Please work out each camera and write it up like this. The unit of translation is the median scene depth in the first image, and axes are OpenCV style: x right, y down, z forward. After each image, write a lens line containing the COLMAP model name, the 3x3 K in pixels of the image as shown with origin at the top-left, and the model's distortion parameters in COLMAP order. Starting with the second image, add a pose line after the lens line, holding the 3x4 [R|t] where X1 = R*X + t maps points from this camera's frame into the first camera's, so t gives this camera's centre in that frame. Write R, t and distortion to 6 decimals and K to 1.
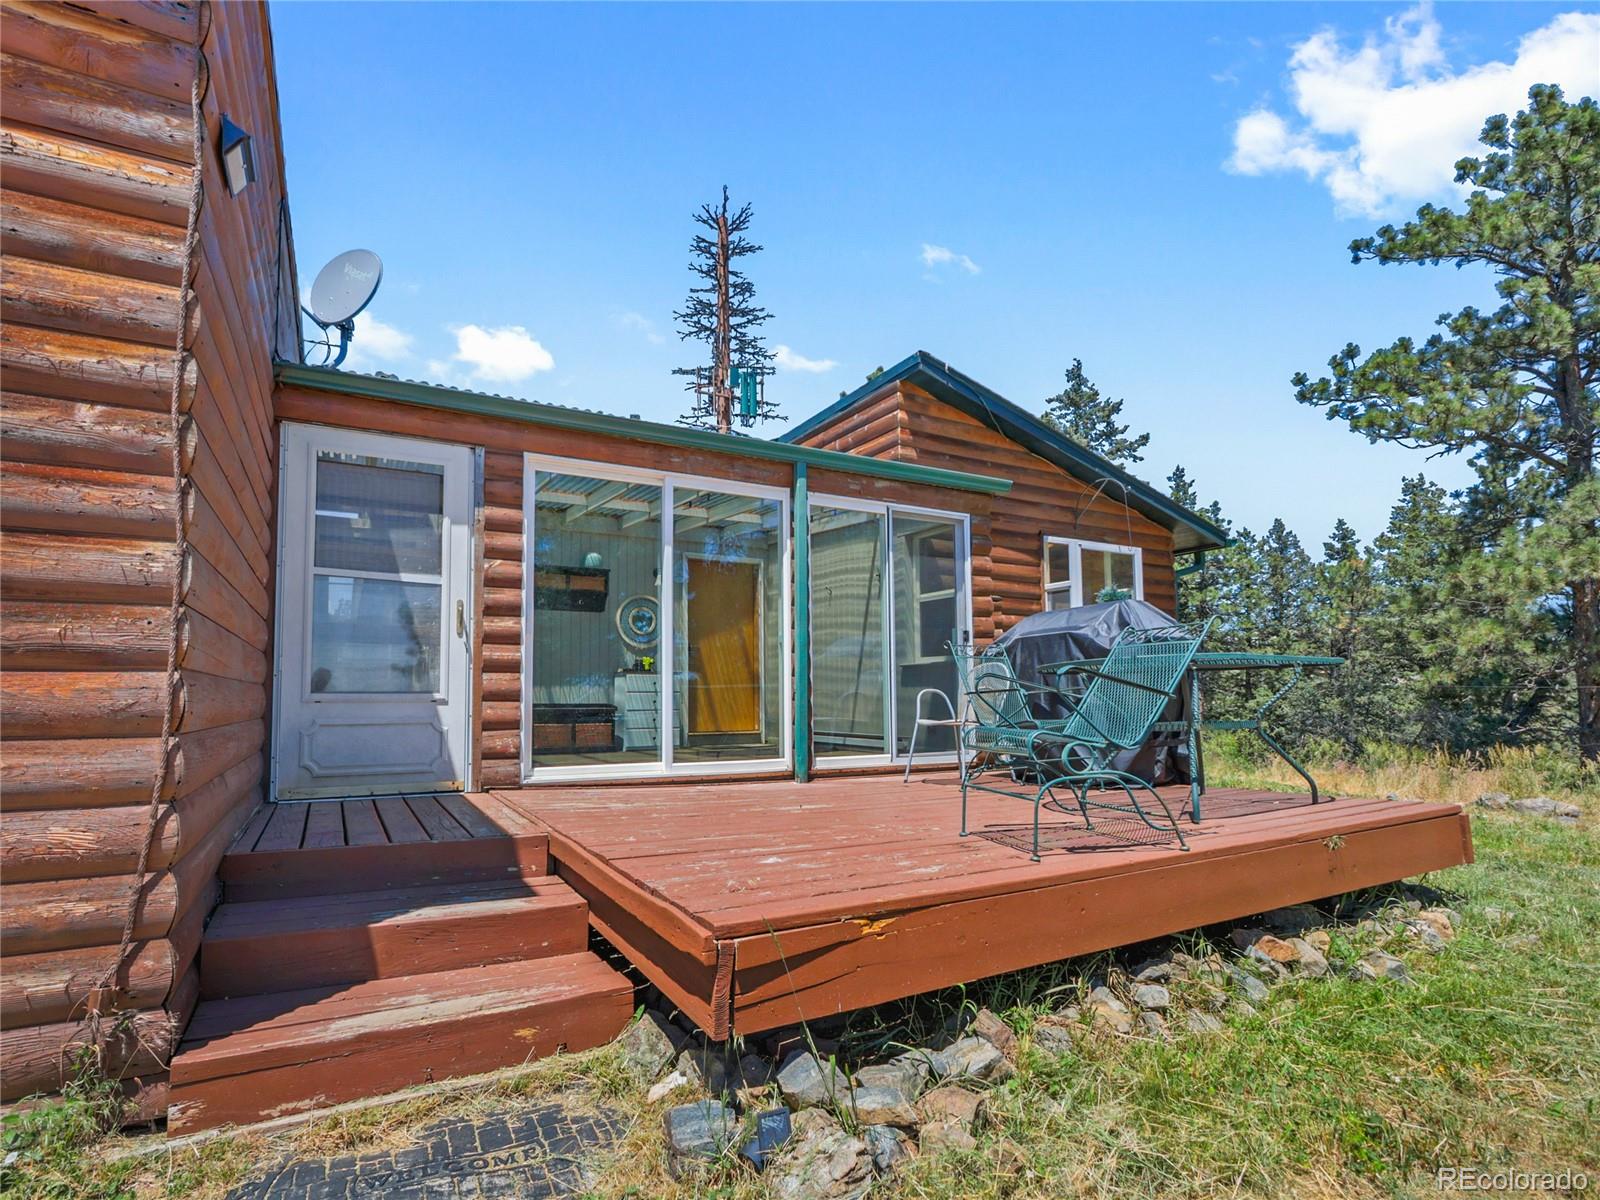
lens RADIAL K [[801.8, 0, 799.9], [0, 801.8, 611.2], [0, 0, 1]] dist [0.005654, 0.000620]
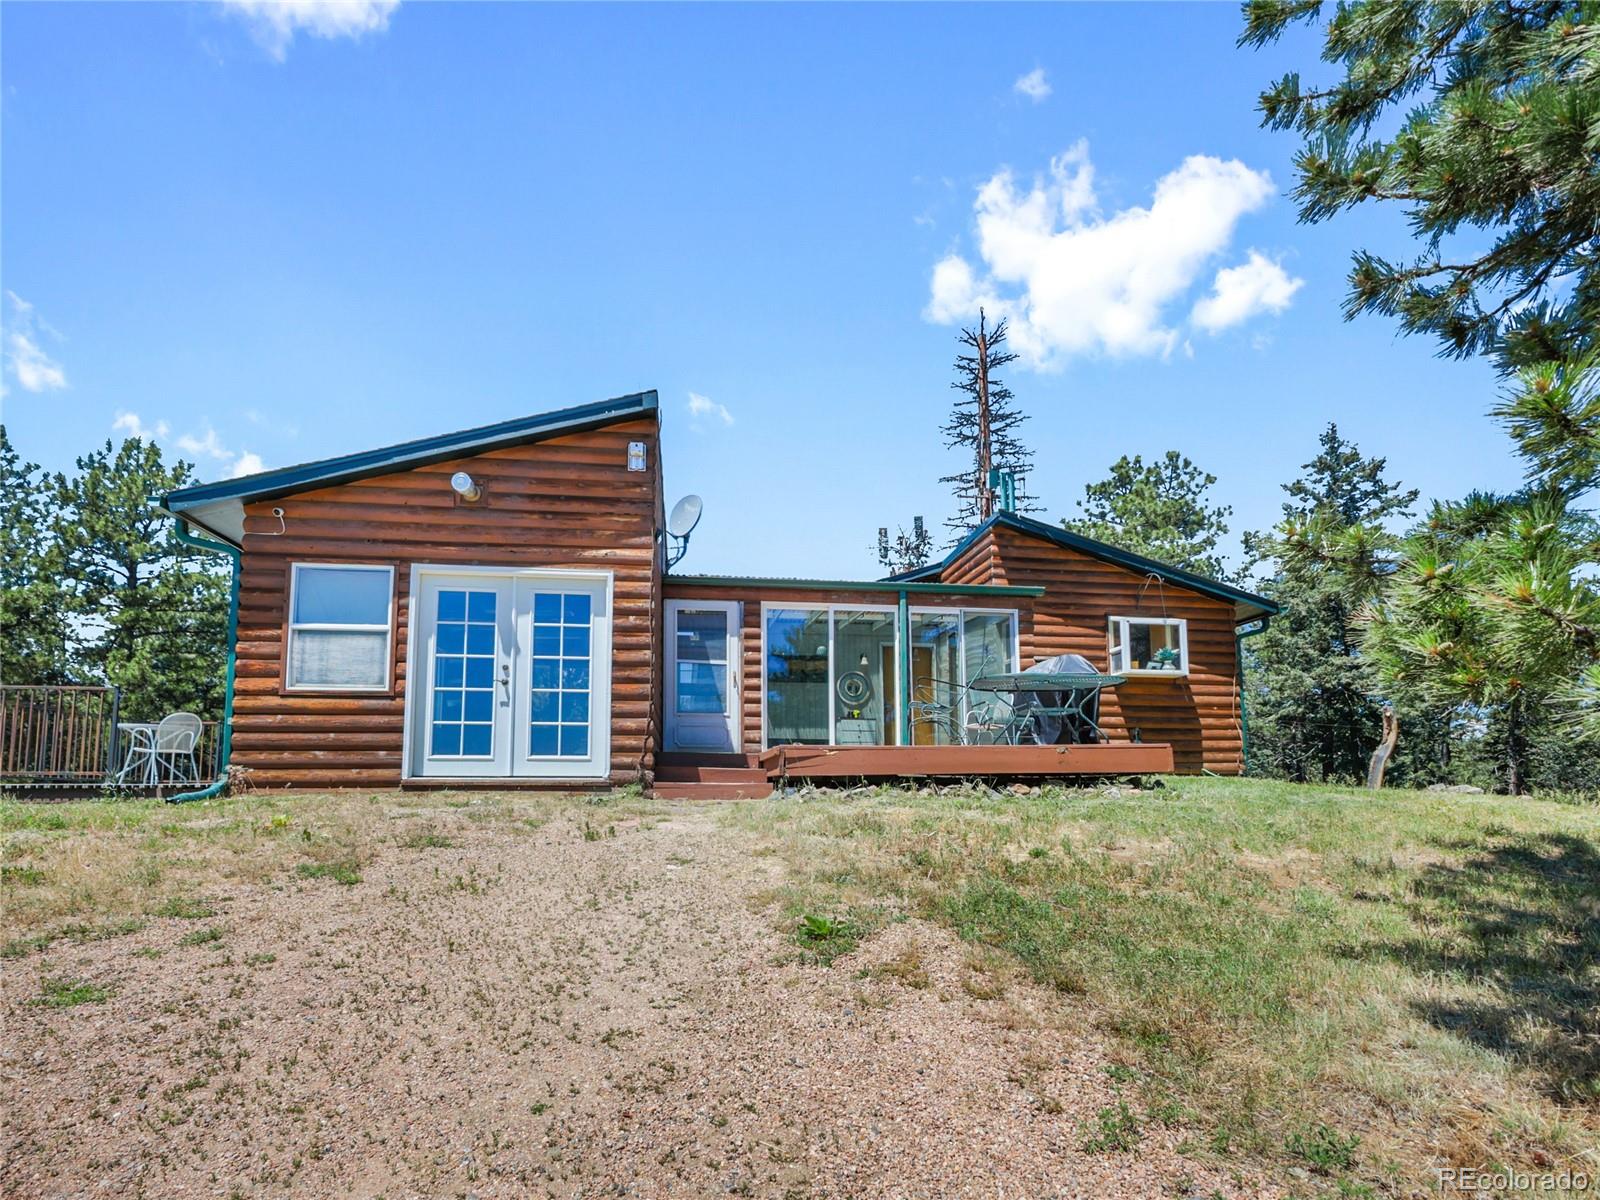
lens RADIAL K [[801.8, 0, 799.9], [0, 801.8, 611.2], [0, 0, 1]] dist [0.005654, 0.000620]
pose [[0.930326, -0.074549, -0.359078, 0.314298], [0.034028, 0.992445, -0.117880, 0.050936], [0.365153, 0.097448, 0.925833, -0.568982]]
